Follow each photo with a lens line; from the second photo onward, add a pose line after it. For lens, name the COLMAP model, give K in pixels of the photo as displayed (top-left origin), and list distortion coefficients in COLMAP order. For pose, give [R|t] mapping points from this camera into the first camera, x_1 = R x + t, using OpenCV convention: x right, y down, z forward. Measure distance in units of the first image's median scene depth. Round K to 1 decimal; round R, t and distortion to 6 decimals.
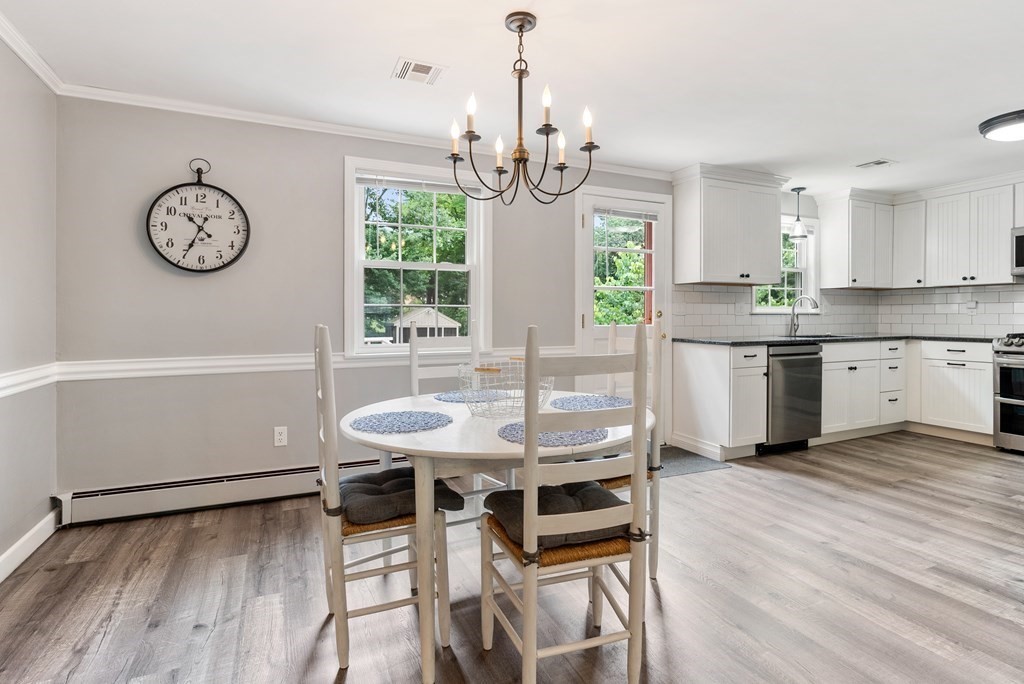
lens RADIAL K [[504.6, 0, 523.6], [0, 504.6, 316.7], [0, 0, 1]] dist [-0.002908, 0.000806]
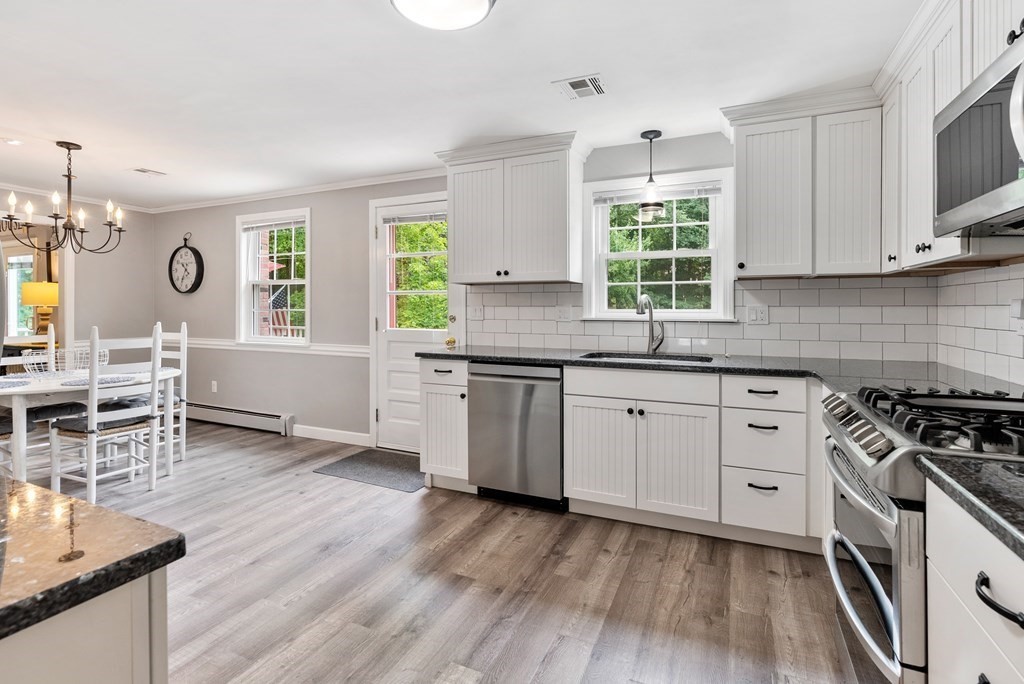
lens RADIAL K [[479.6, 0, 520.7], [0, 479.6, 307.6], [0, 0, 1]] dist [-0.013187, 0.004220]
pose [[0.660337, 0.003988, -0.750959, 1.028347], [-0.002190, 0.999992, 0.003384, -0.028508], [0.750966, -0.000590, 0.660341, 0.512431]]
